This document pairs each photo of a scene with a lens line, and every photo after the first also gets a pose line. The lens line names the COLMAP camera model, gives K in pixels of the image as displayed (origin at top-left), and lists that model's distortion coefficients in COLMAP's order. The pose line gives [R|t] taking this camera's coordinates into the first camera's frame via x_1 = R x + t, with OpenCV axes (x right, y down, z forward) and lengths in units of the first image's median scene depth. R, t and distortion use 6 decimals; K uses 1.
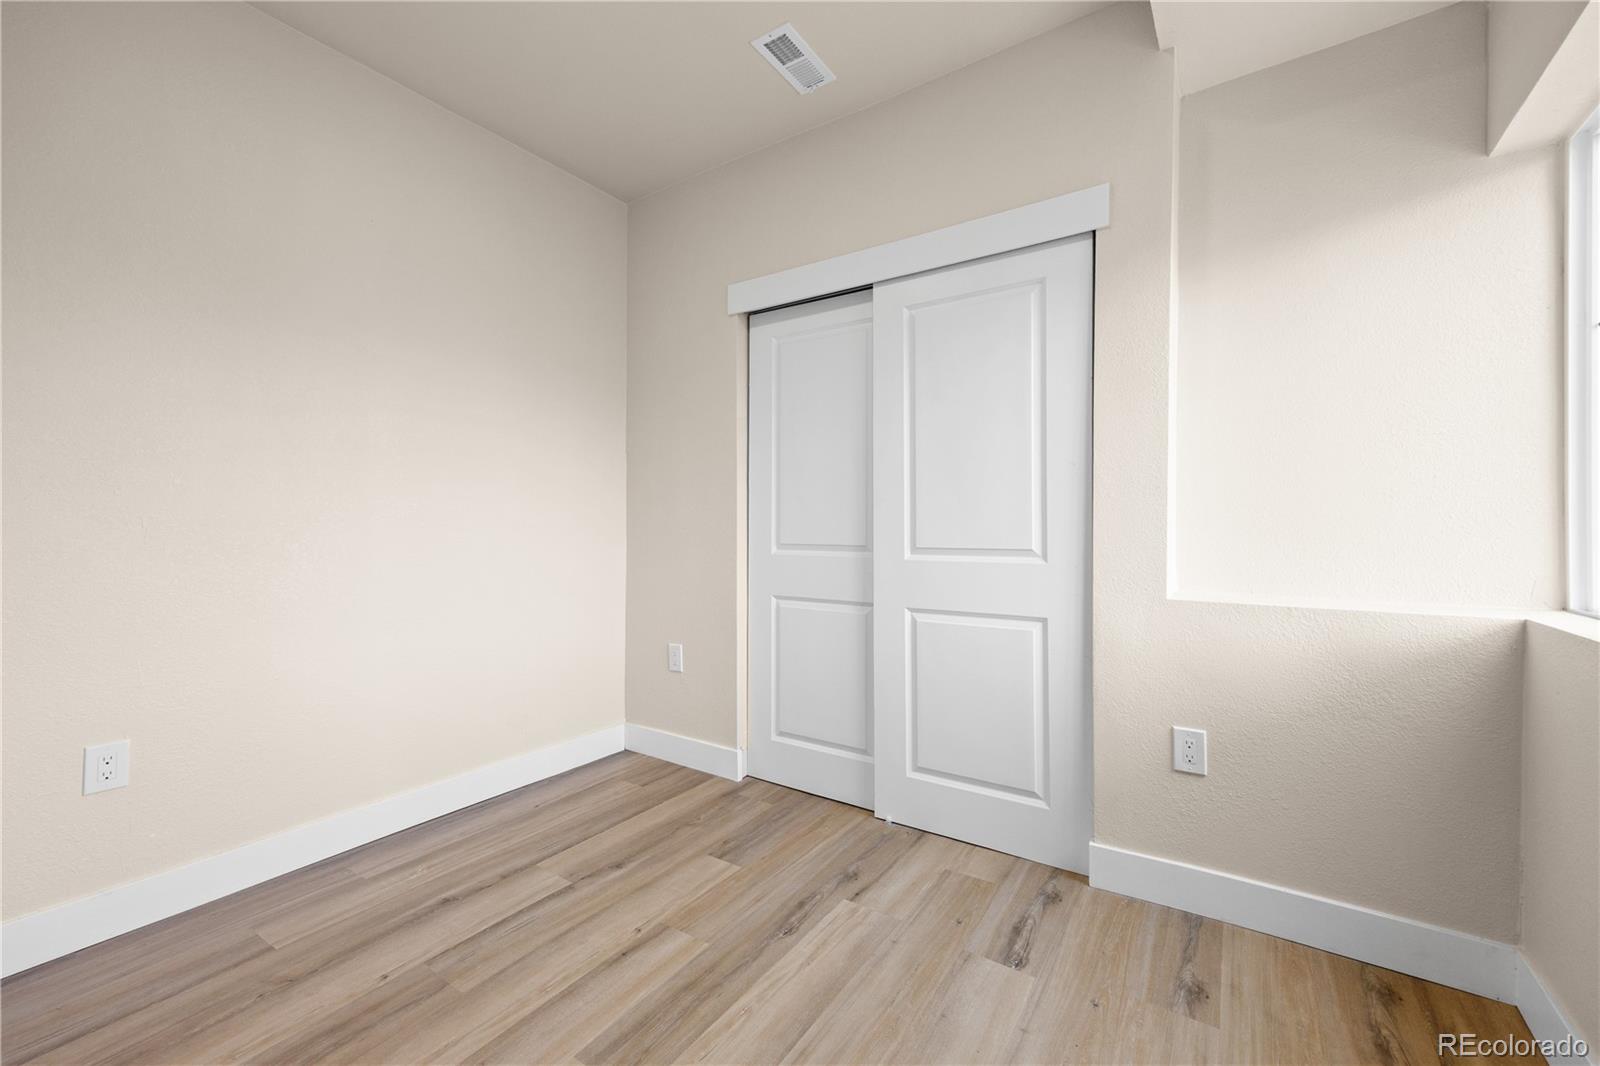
lens RADIAL K [[641.6, 0, 802.7], [0, 641.6, 516.9], [0, 0, 1]] dist [0.010563, -0.000044]
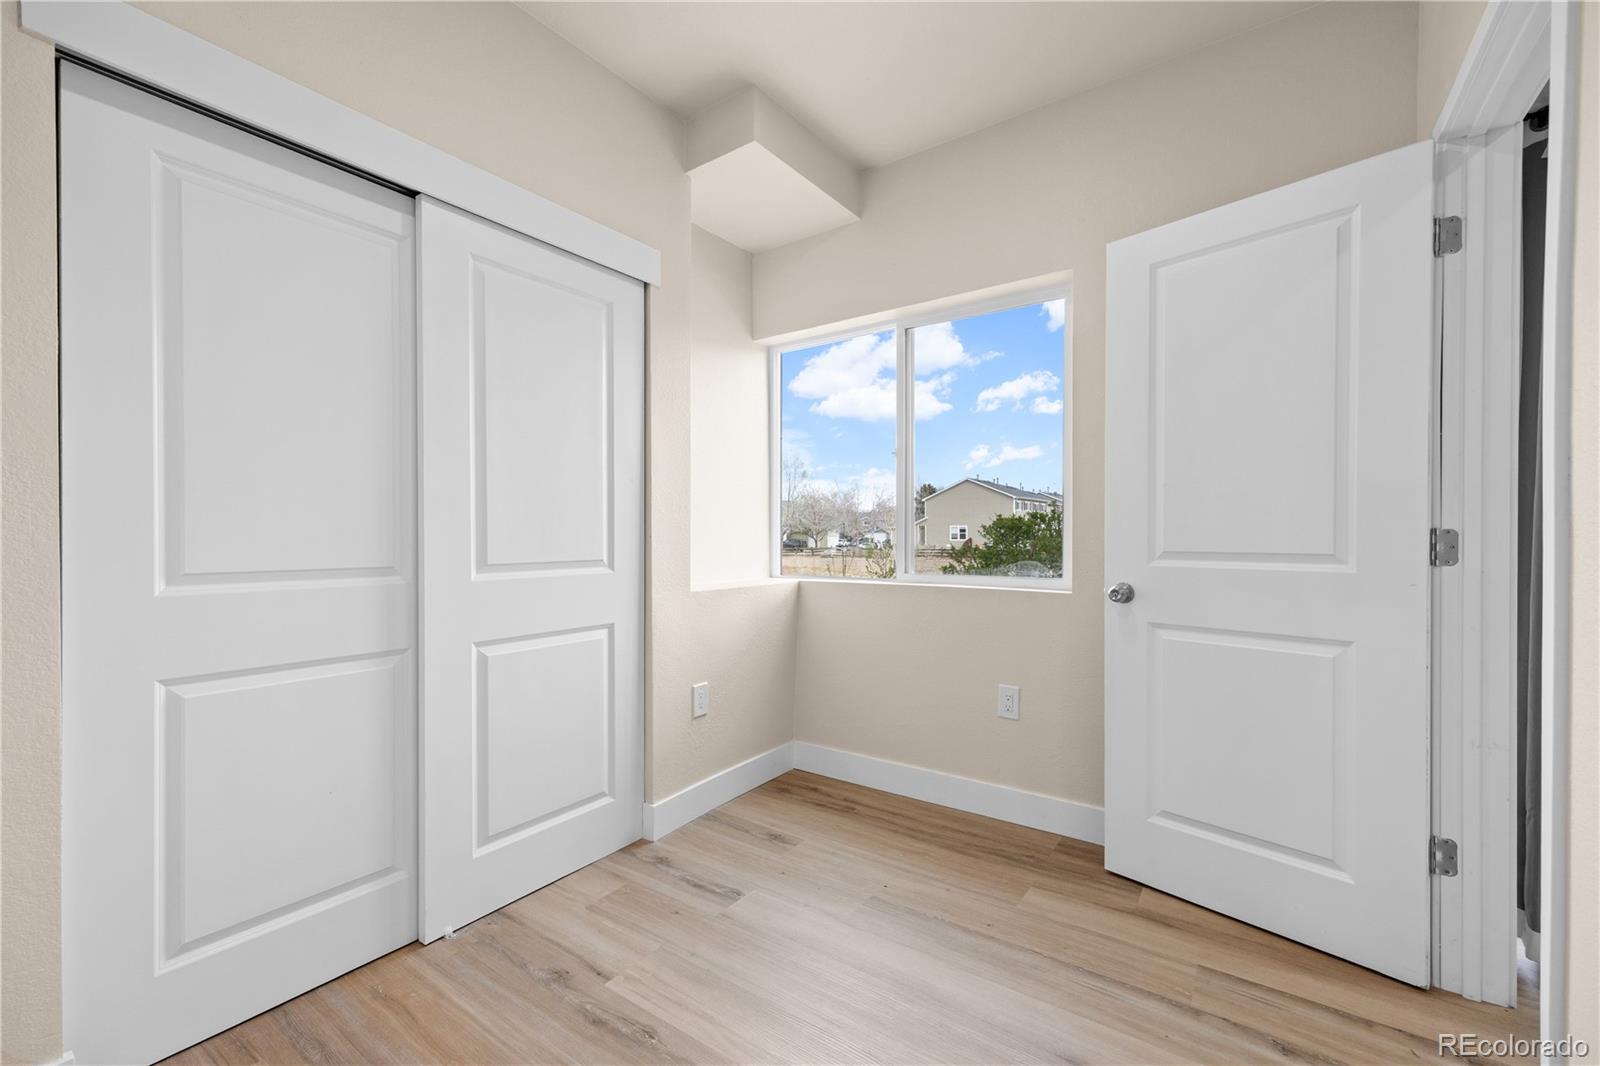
lens RADIAL K [[664.3, 0, 800.0], [0, 664.3, 533.0], [0, 0, 1]] dist [0.001054, 0.000251]
pose [[0.027503, 0.003198, 0.999617, -0.746987], [-0.012706, 0.999915, -0.002849, 0.006934], [-0.999541, -0.012623, 0.027542, 0.688796]]
